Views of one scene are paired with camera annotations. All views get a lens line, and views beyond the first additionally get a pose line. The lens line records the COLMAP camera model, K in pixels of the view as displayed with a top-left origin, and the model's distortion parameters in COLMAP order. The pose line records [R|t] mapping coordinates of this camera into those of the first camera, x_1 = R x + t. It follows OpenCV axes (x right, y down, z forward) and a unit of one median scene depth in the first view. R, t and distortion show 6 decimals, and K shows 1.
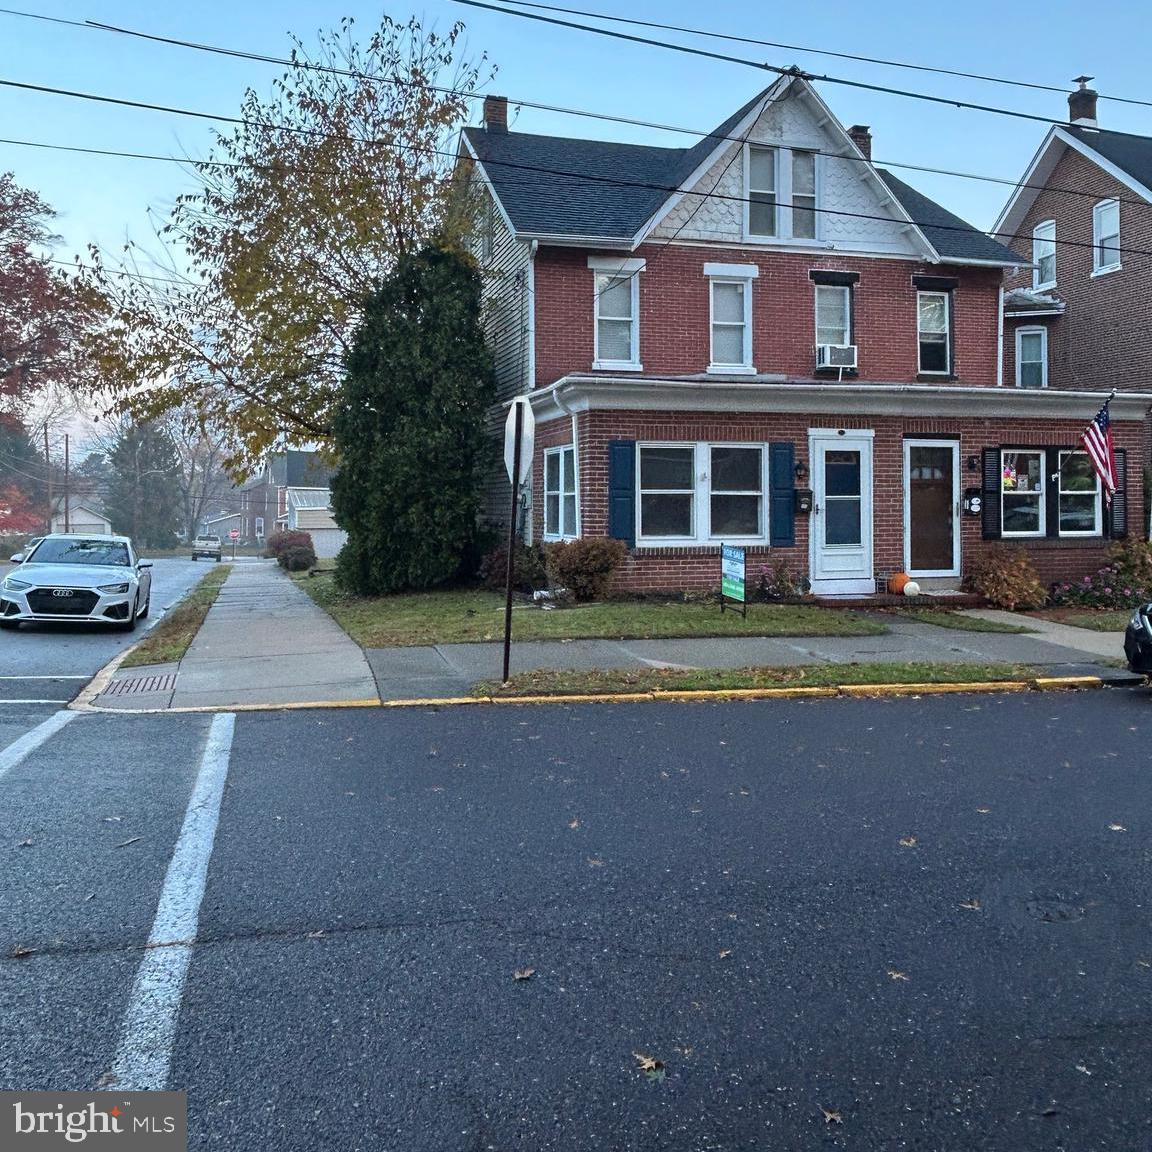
lens RADIAL K [[1091.8, 0, 581.2], [0, 1091.8, 489.2], [0, 0, 1]] dist [0.009624, 0.000656]
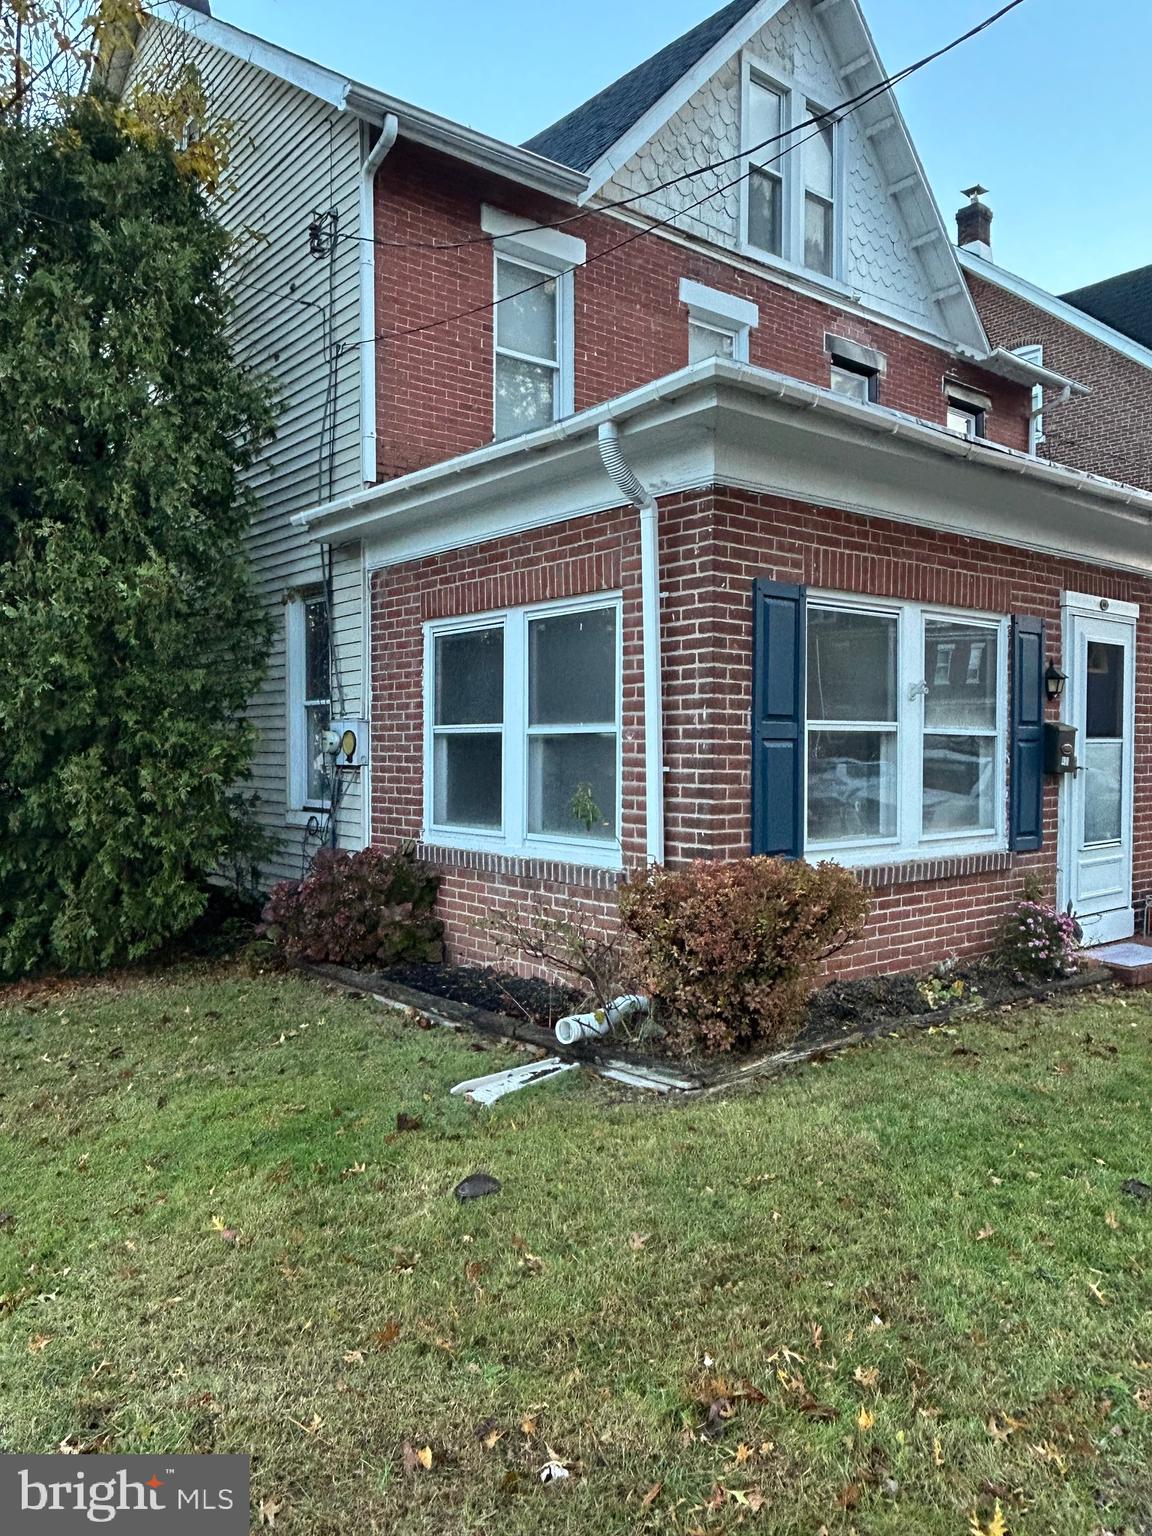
lens RADIAL K [[1098.1, 0, 576.0], [0, 1098.1, 768.0], [0, 0, 1]] dist [0.000163, -0.006090]
pose [[0.918853, -0.005616, 0.394559, -0.155536], [-0.007196, 0.999494, 0.030986, 0.005438], [-0.394534, -0.031310, 0.918348, 0.632085]]
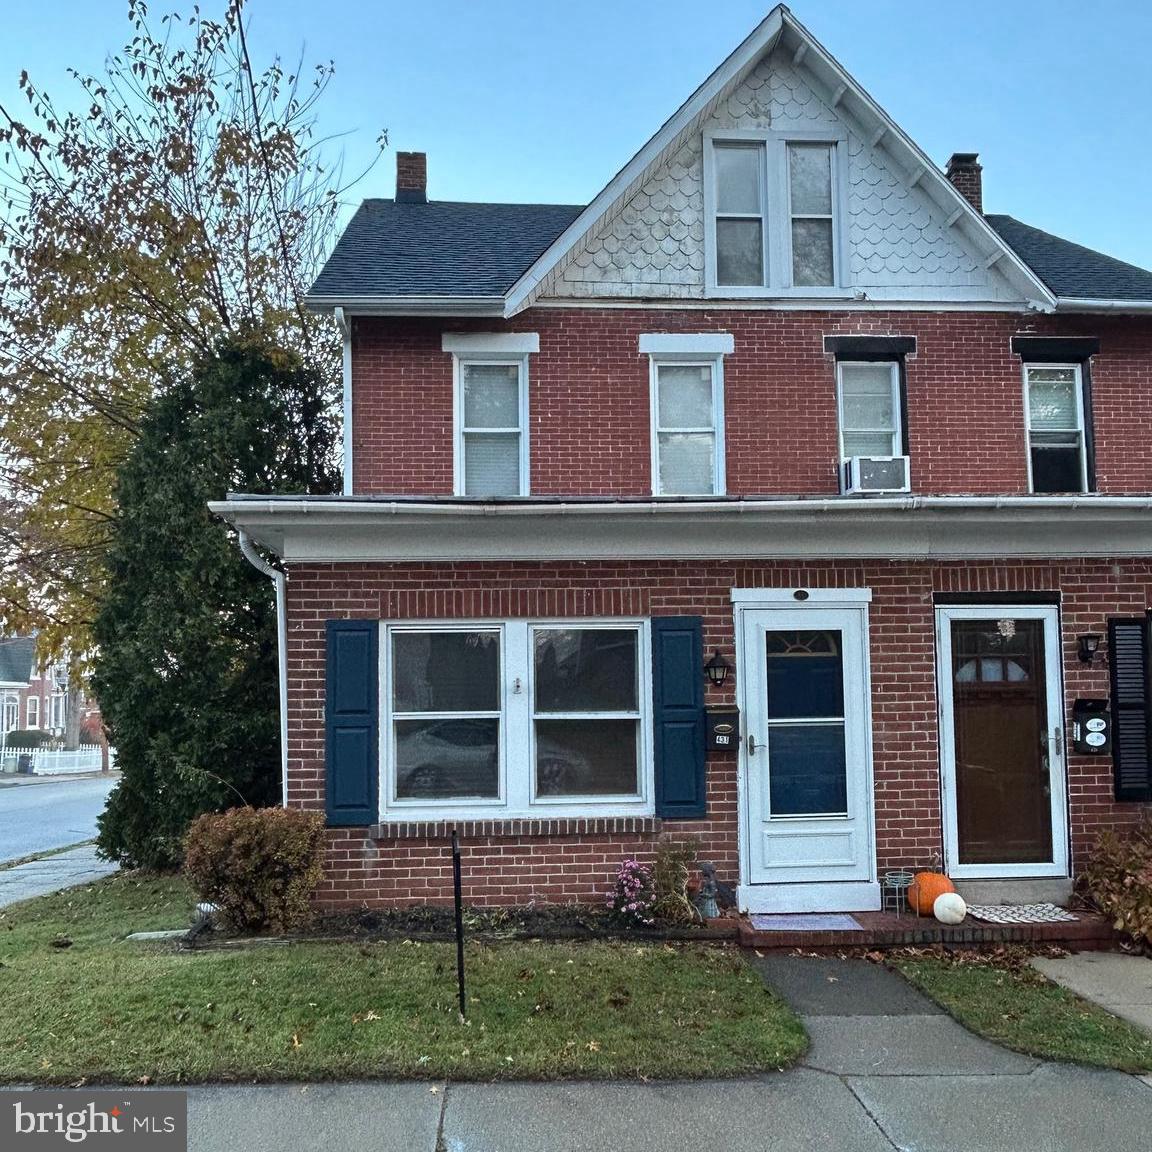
lens RADIAL K [[1098.2, 0, 574.9], [0, 1098.2, 630.2], [0, 0, 1]] dist [0.009338, -0.019223]
pose [[0.977768, -0.024797, -0.208216, 0.234548], [0.013959, 0.998478, -0.053358, -0.008971], [0.209222, 0.049266, 0.976626, 0.457978]]
